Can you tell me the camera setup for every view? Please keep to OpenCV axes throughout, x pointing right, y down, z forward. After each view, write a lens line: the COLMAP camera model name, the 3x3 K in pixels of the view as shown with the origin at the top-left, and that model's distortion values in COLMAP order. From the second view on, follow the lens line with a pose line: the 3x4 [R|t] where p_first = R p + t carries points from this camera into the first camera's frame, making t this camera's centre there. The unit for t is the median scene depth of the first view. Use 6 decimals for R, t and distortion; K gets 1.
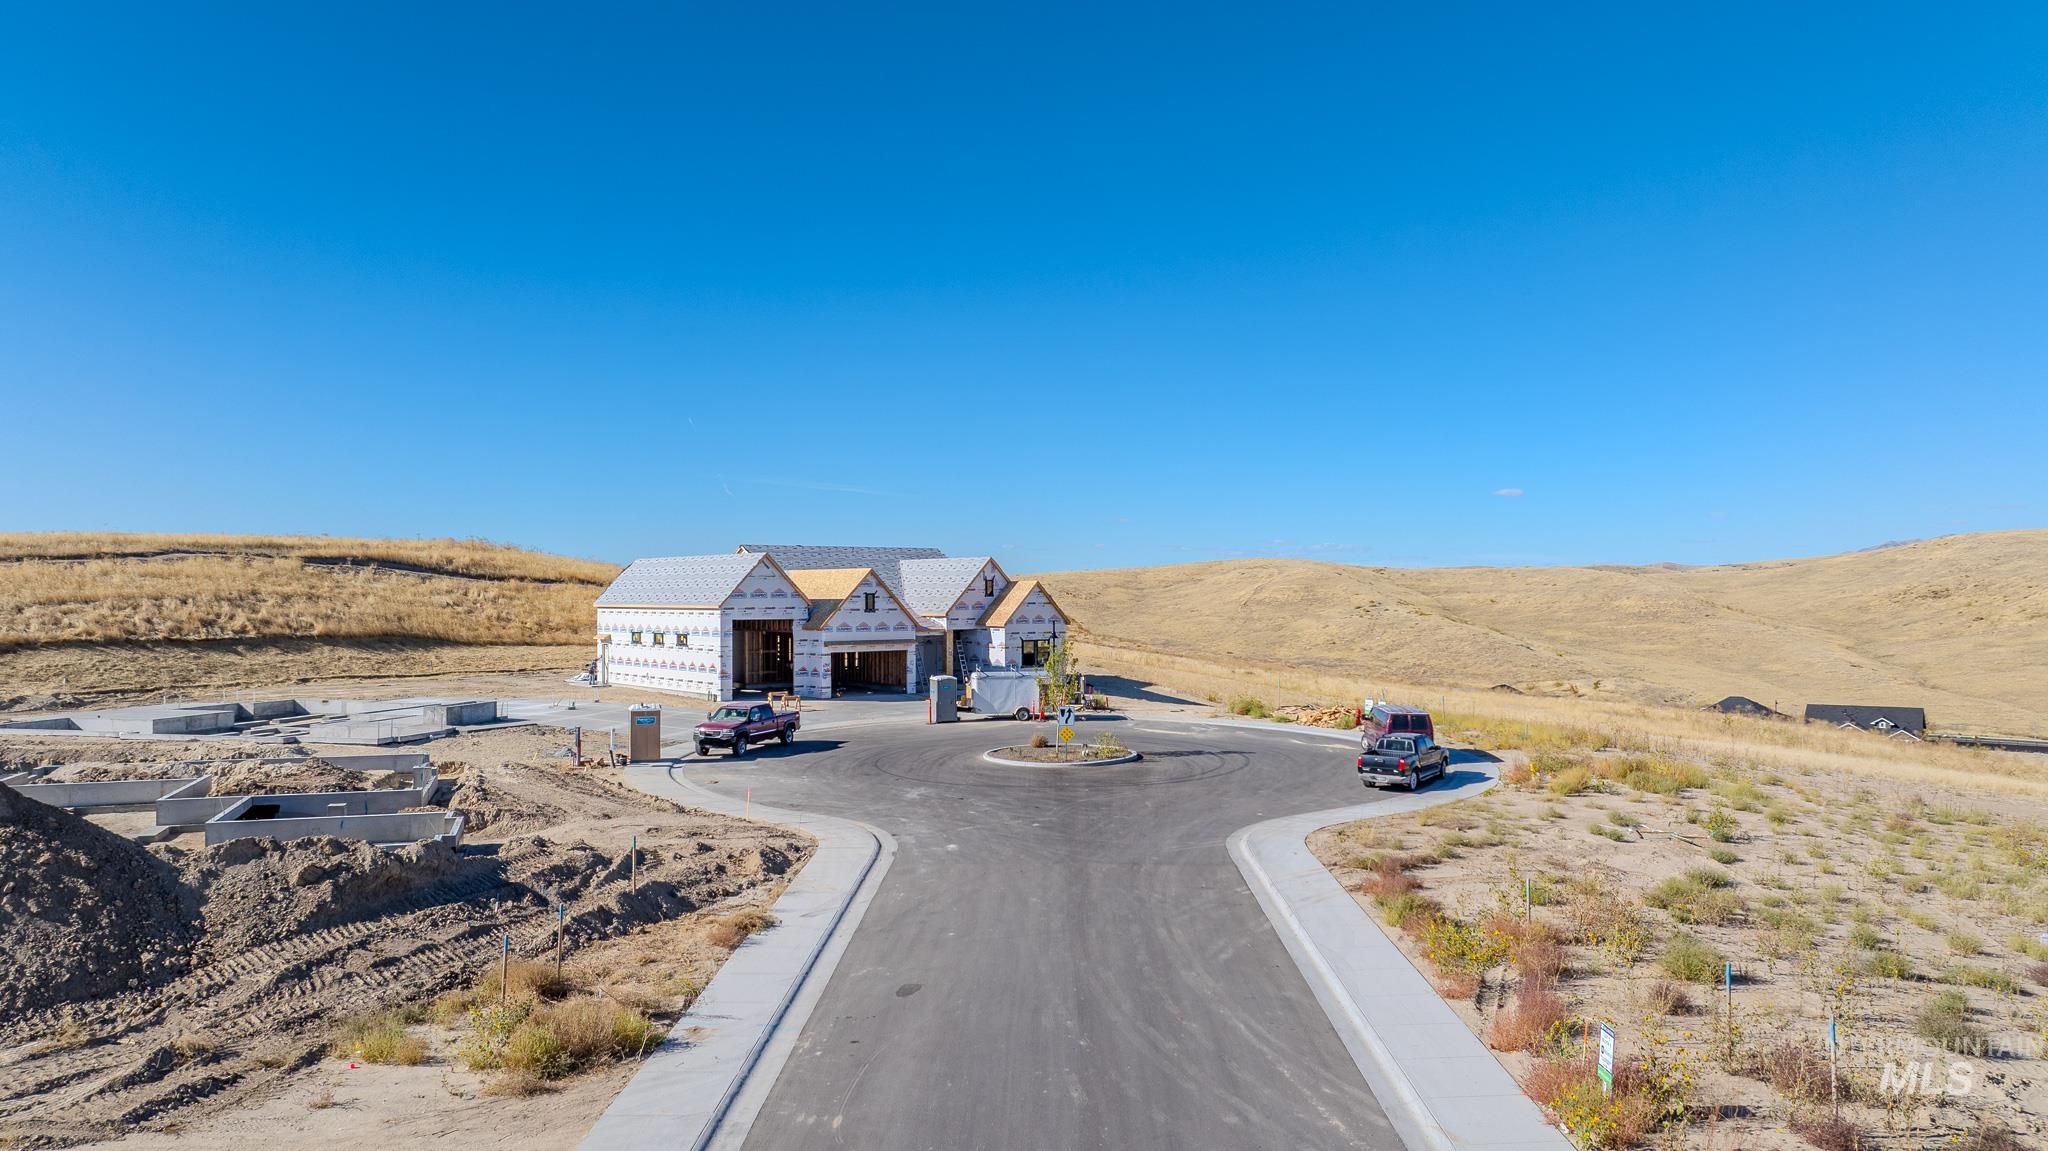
lens RADIAL K [[1442.4, 0, 1033.0], [0, 1442.4, 570.6], [0, 0, 1]] dist [-0.008808, -0.027696]
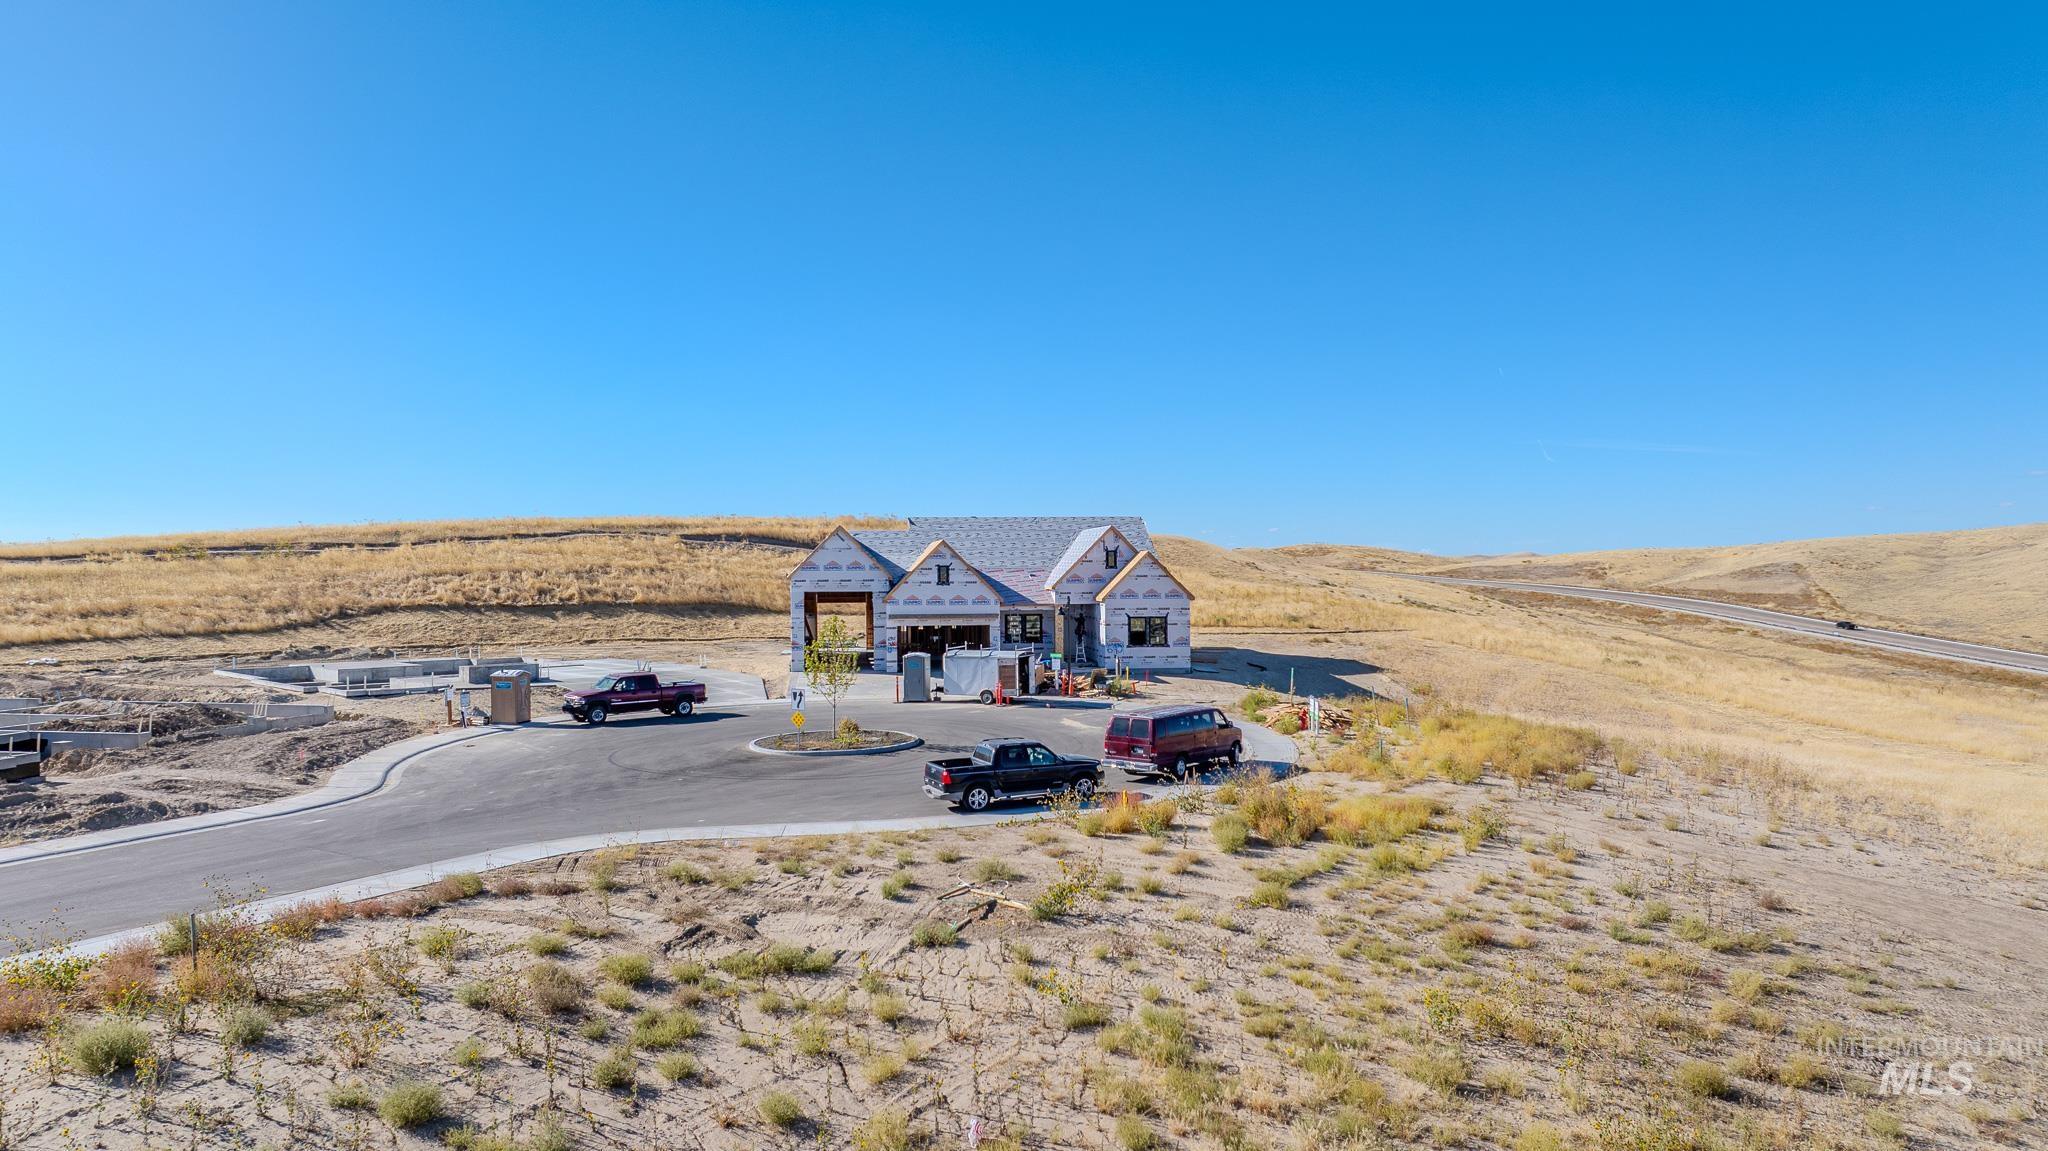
lens RADIAL K [[1446.4, 0, 1032.2], [0, 1446.4, 553.9], [0, 0, 1]] dist [-0.023334, 0.001874]
pose [[0.852878, -0.006859, -0.522065, 0.417050], [0.011364, 0.999921, 0.005429, 0.003227], [0.521986, -0.010563, 0.852888, 0.195080]]
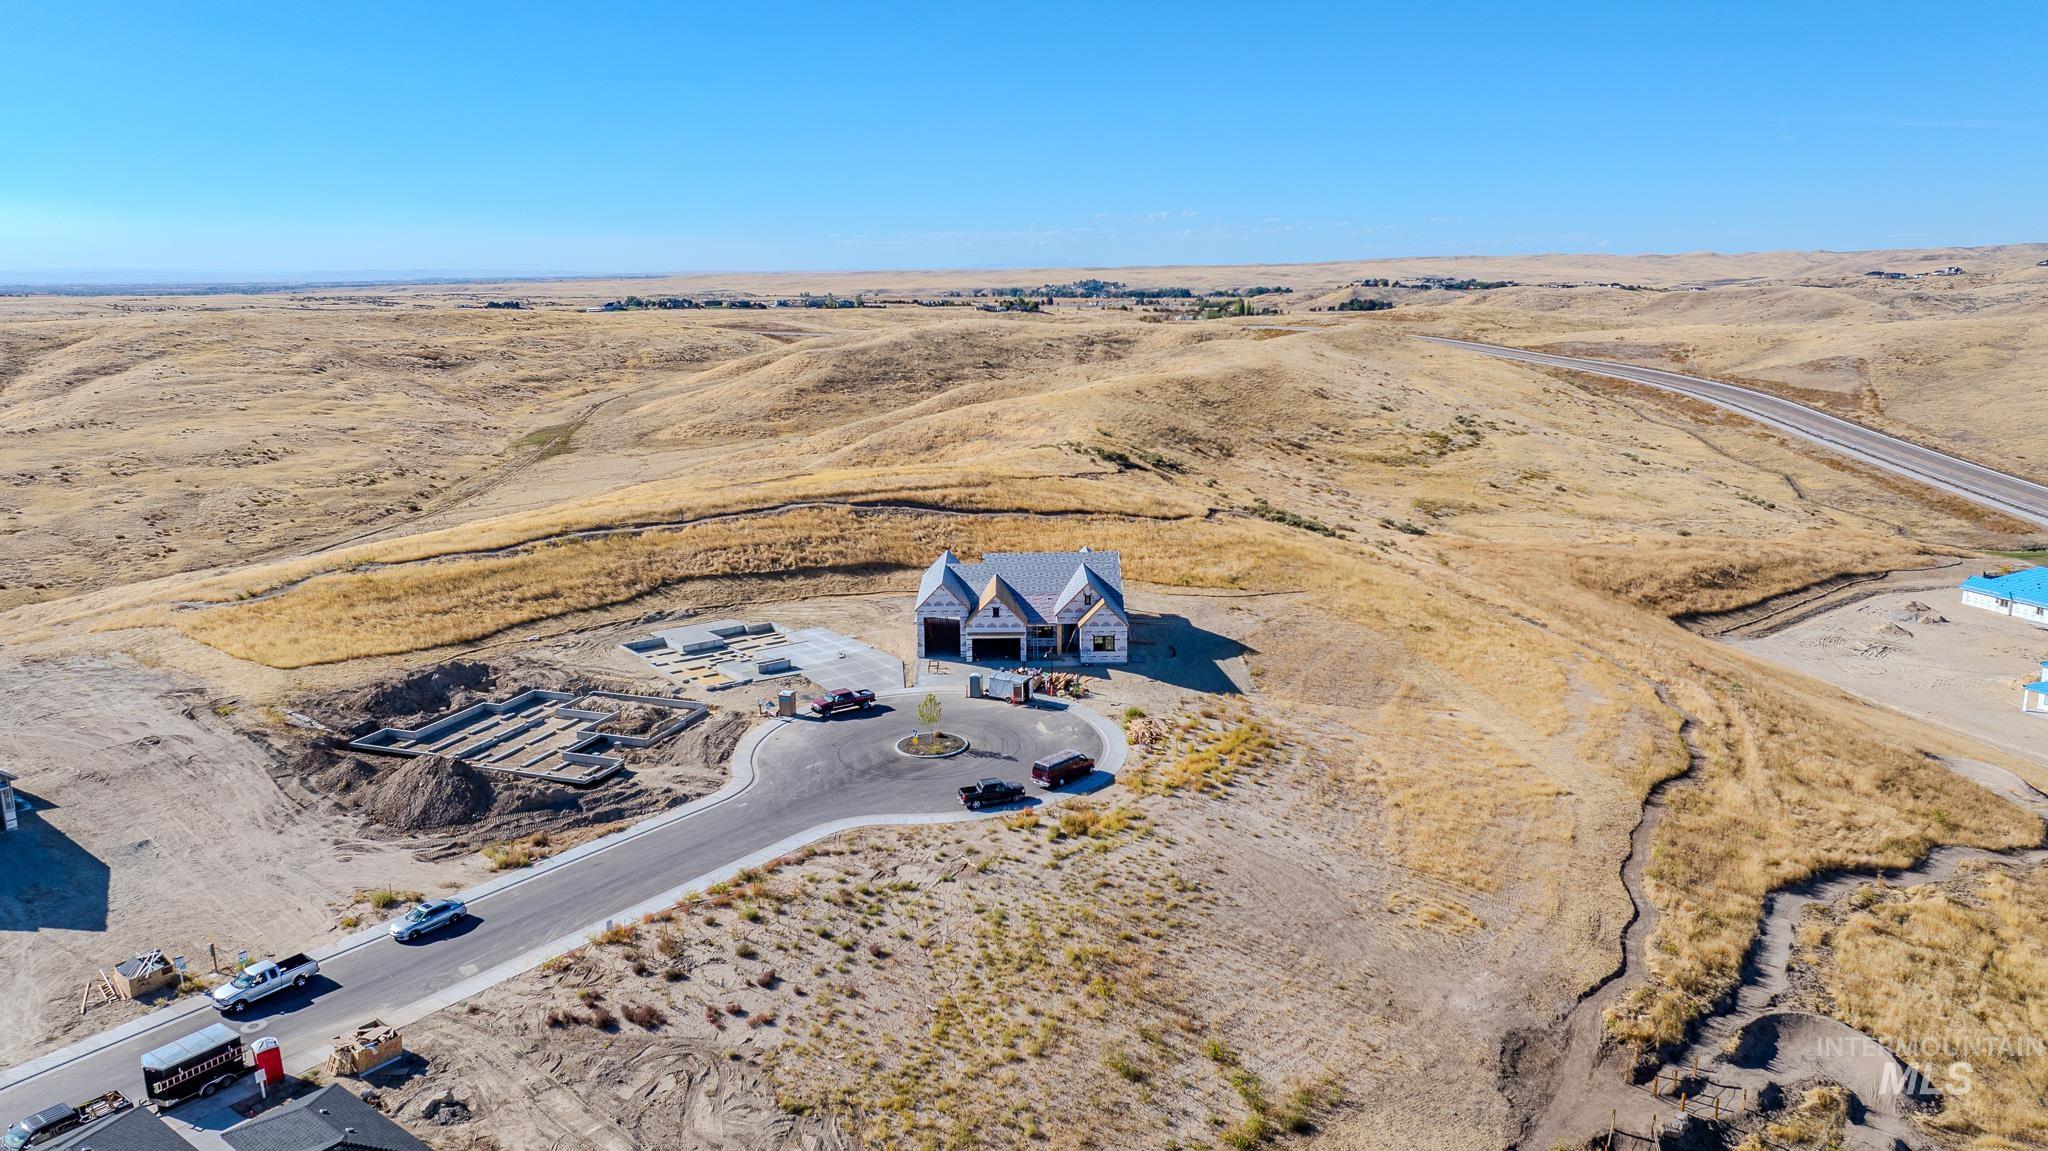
lens RADIAL K [[1446.4, 0, 1032.2], [0, 1446.4, 553.9], [0, 0, 1]] dist [-0.023334, 0.001874]
pose [[0.794046, 0.117904, -0.596314, 0.947422], [0.014149, 0.977157, 0.212047, -0.412124], [0.607693, -0.176812, 0.774239, -0.353261]]
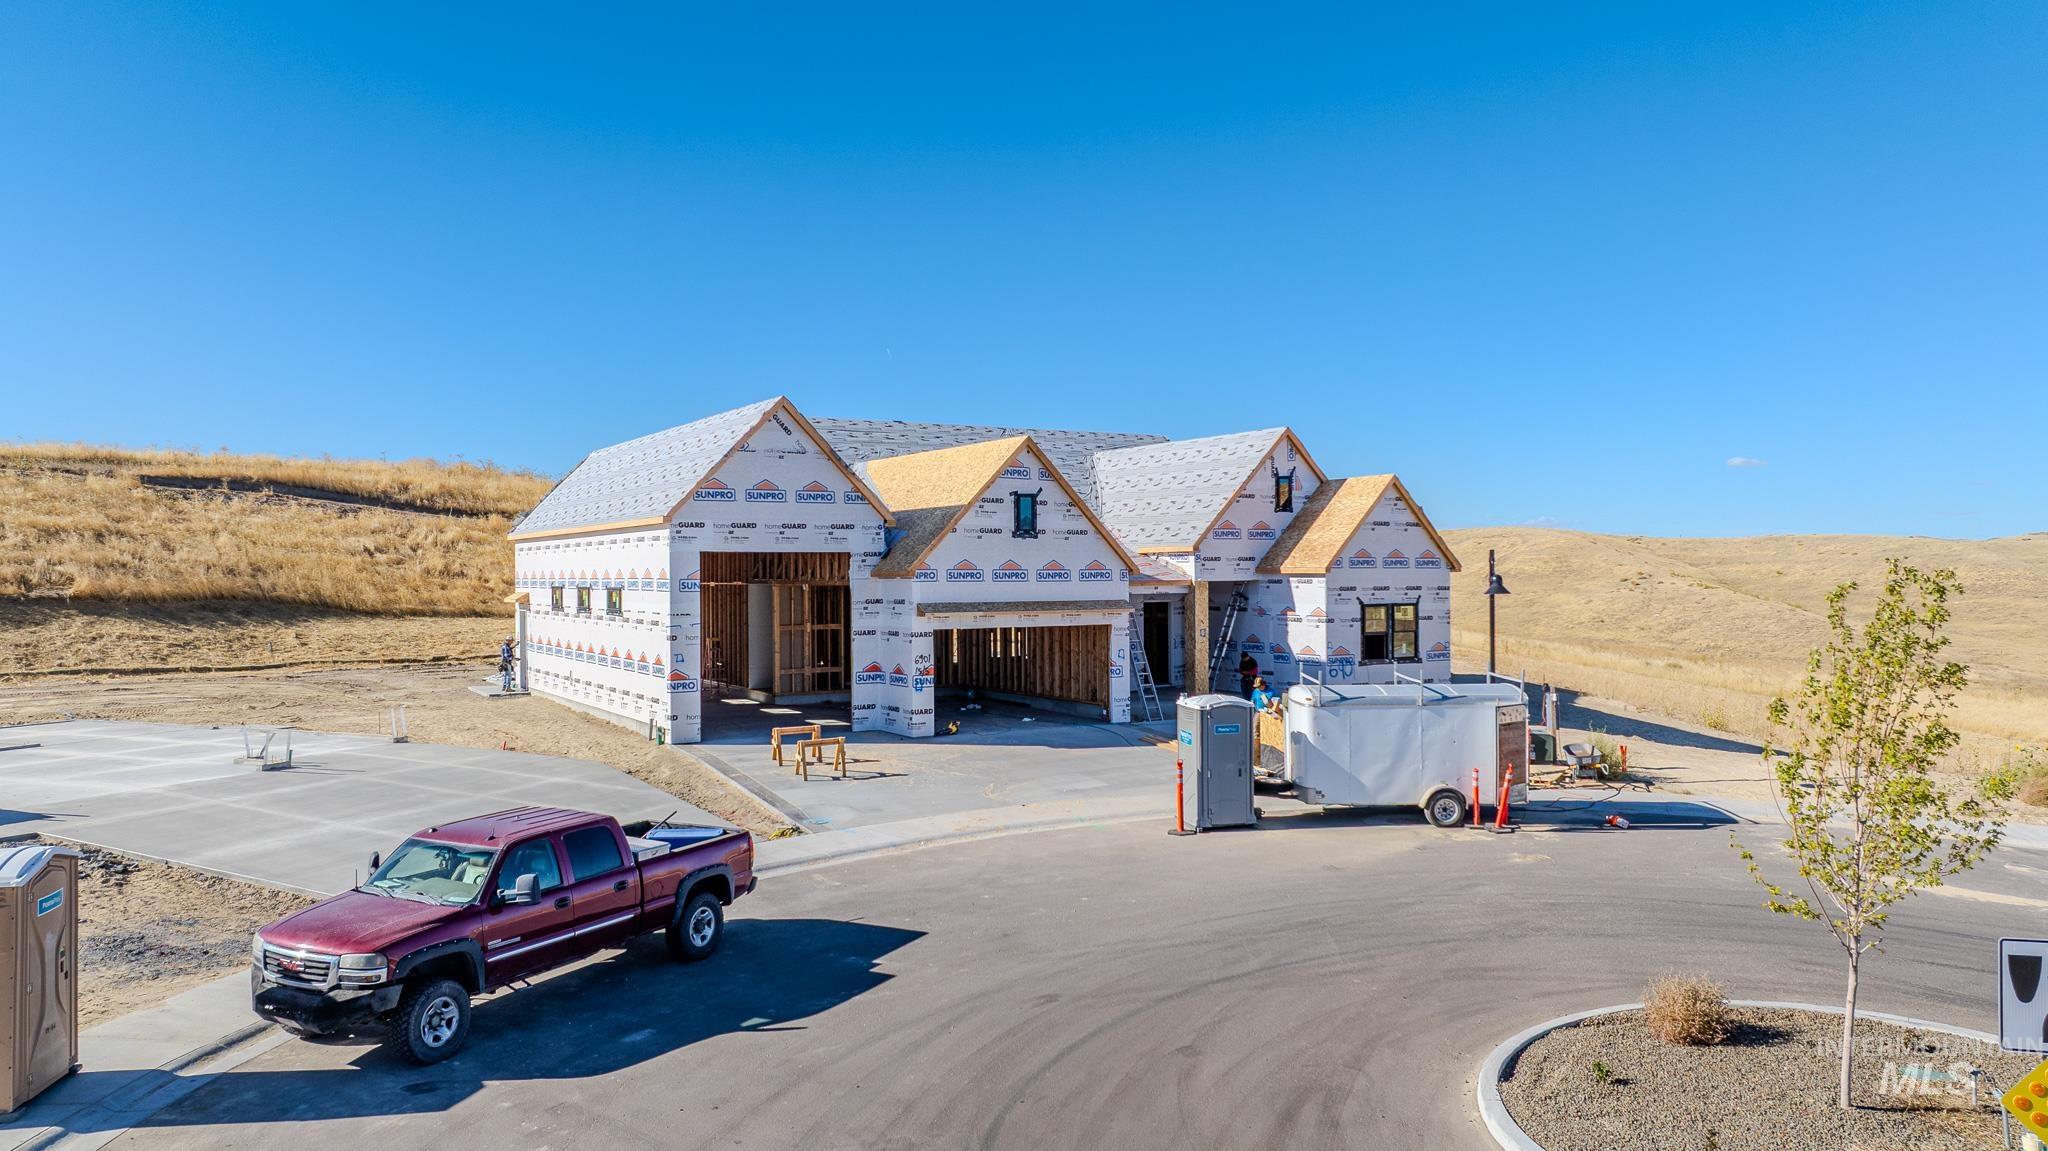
lens RADIAL K [[1446.4, 0, 1032.2], [0, 1446.4, 553.9], [0, 0, 1]] dist [-0.023334, 0.001874]
pose [[0.990766, -0.004026, -0.135520, -0.049059], [0.004507, 0.999985, 0.003249, 0.030568], [0.135505, -0.003830, 0.990769, 0.536432]]
